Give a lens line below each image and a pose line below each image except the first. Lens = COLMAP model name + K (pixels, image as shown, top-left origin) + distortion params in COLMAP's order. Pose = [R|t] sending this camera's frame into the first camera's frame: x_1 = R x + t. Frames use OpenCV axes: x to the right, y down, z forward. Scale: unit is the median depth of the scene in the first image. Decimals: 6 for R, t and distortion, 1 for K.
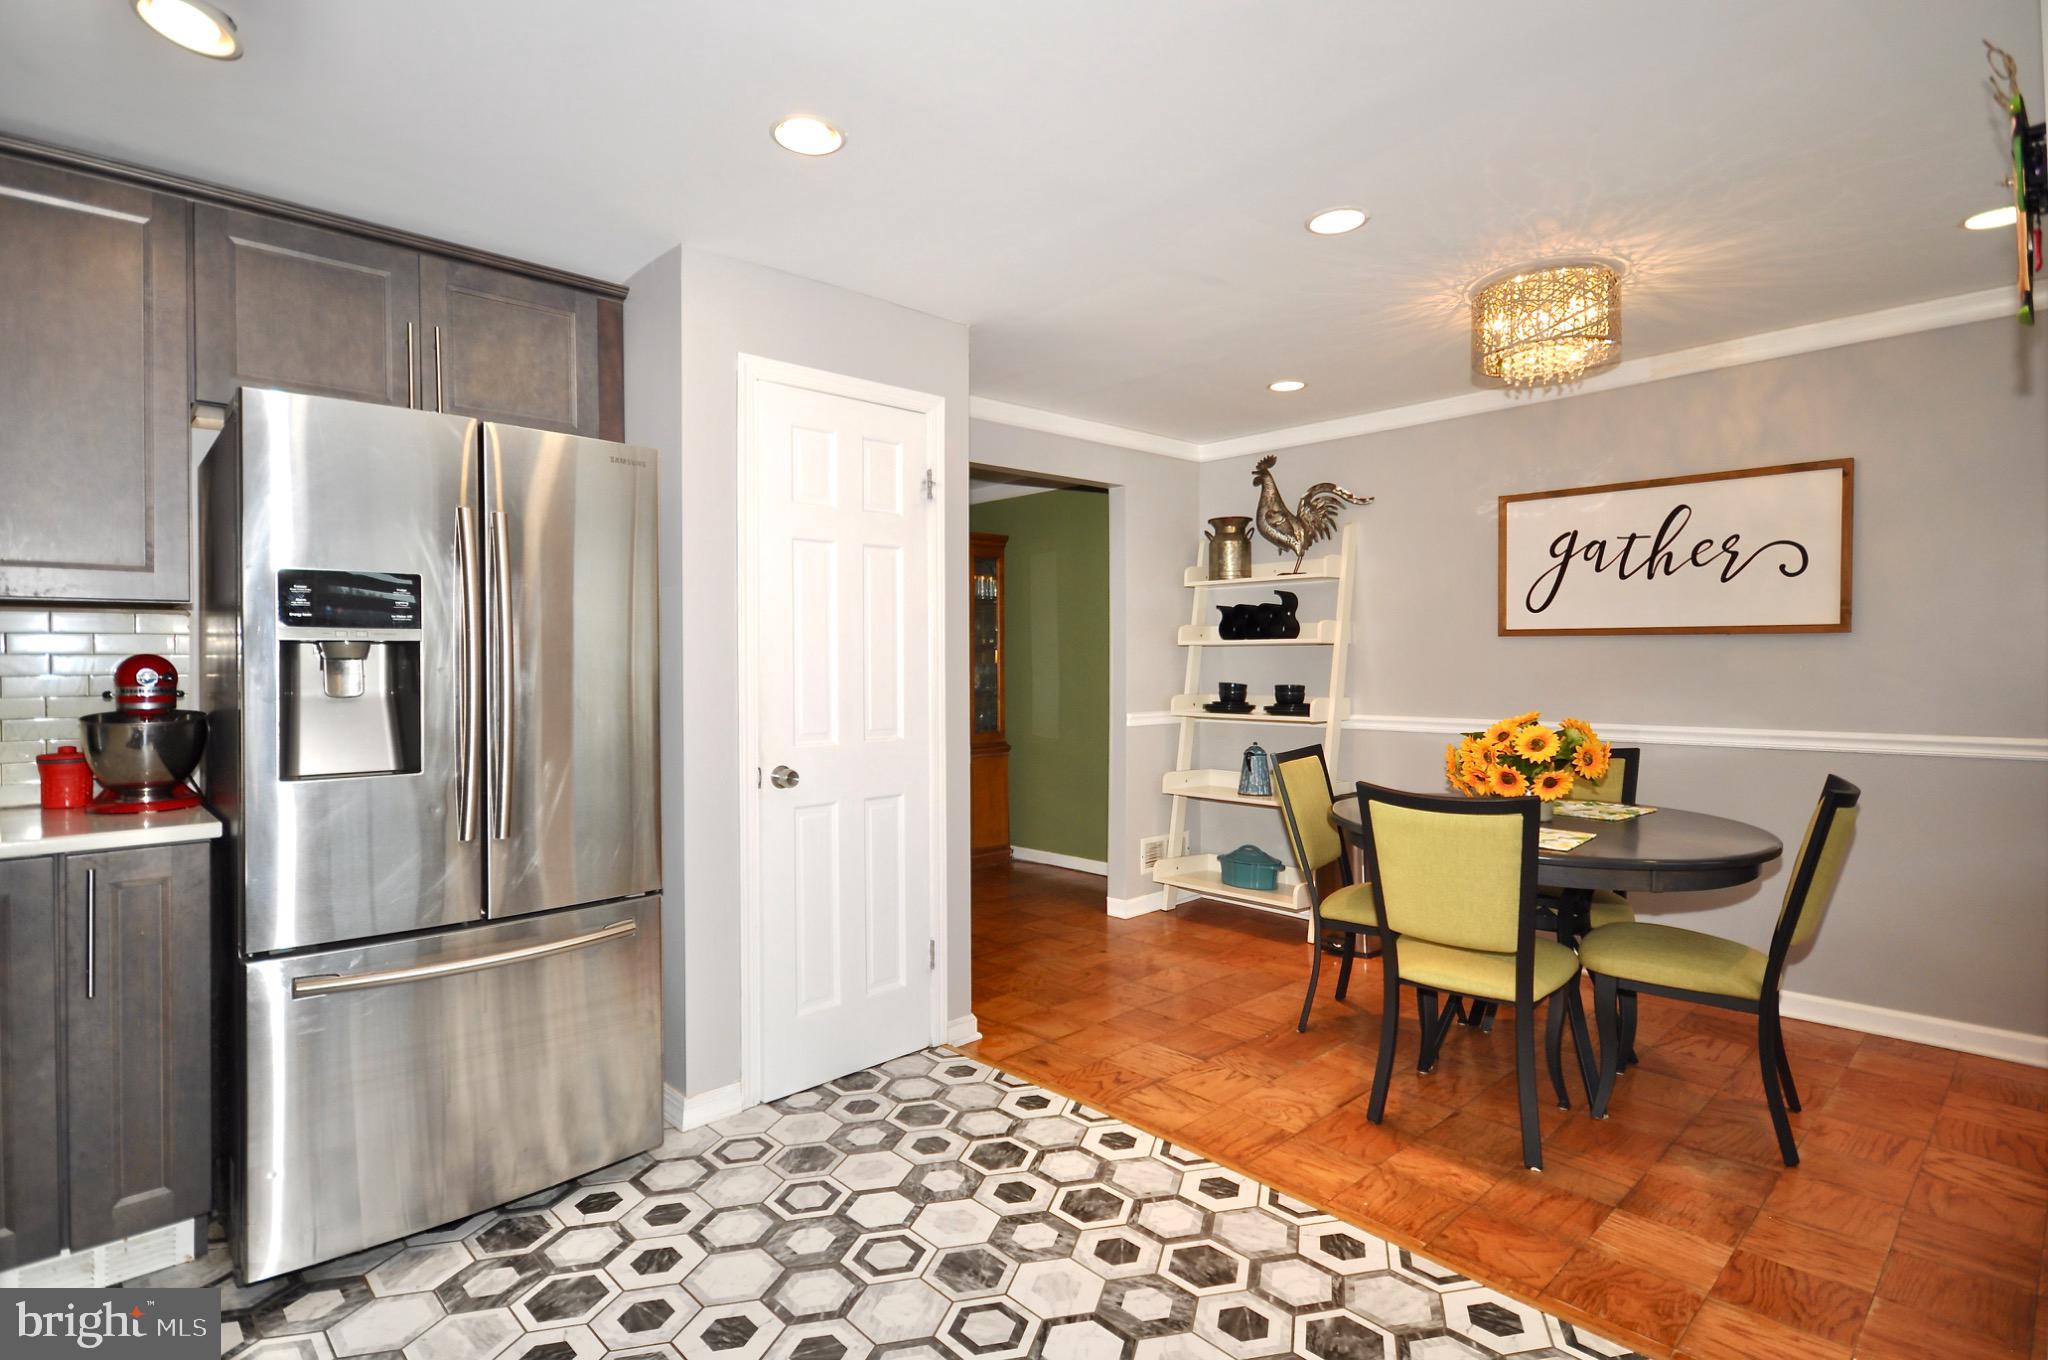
lens RADIAL K [[1039.9, 0, 1029.2], [0, 1039.9, 640.8], [0, 0, 1]] dist [0.099908, -0.038997]
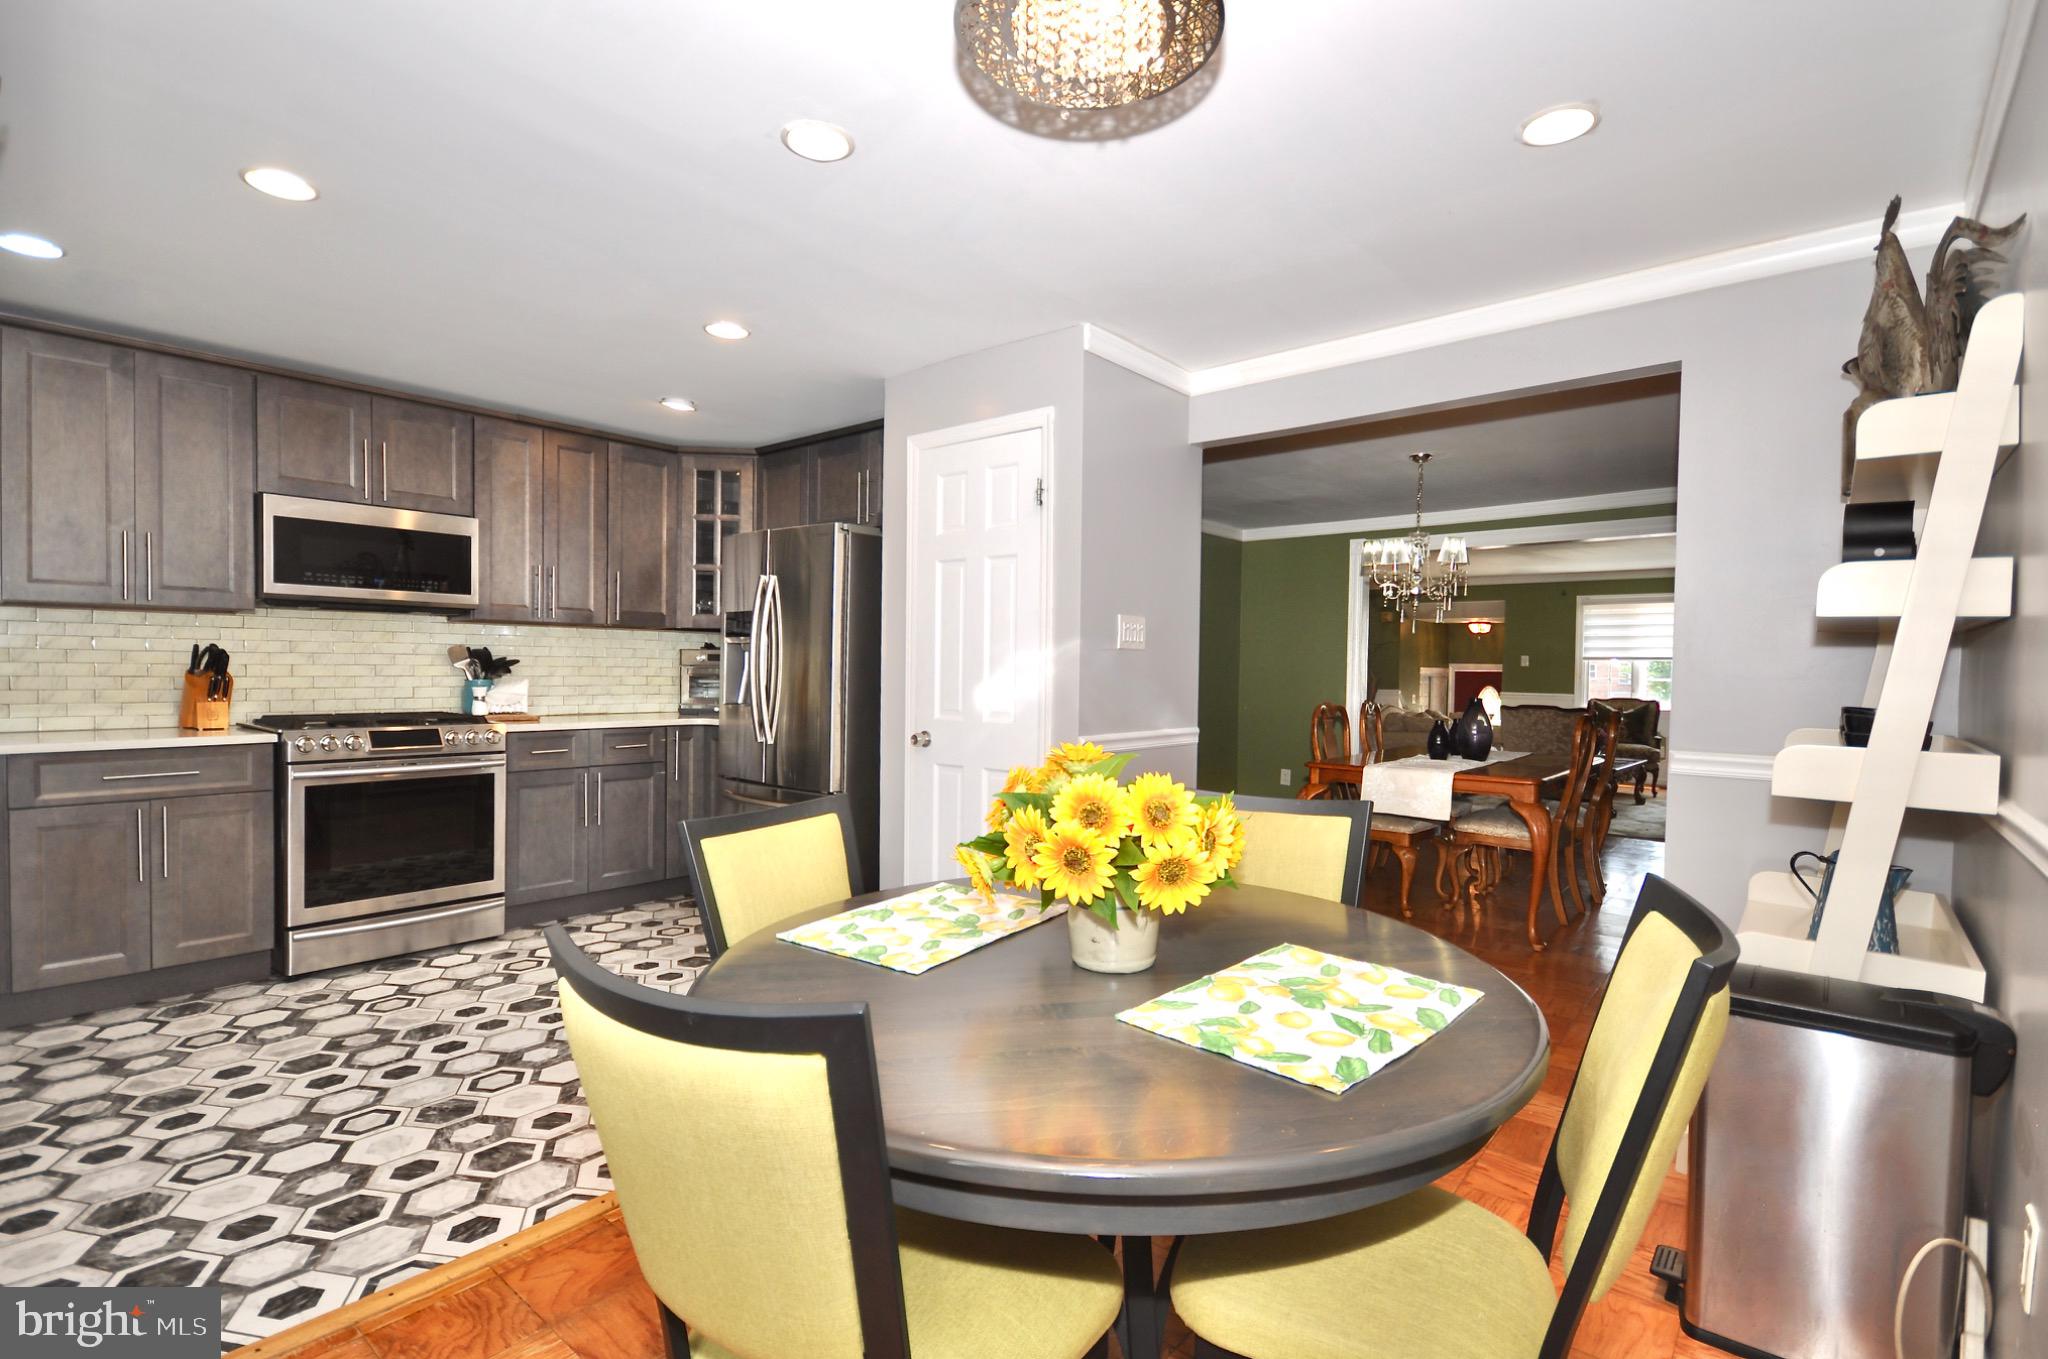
lens RADIAL K [[938.2, 0, 1036.0], [0, 938.2, 670.2], [0, 0, 1]] dist [0.000601, -0.000314]
pose [[0.106249, 0.010883, -0.994280, 0.984786], [0.014918, 0.999810, 0.012538, 0.025031], [0.994228, -0.016165, 0.106066, 1.004283]]
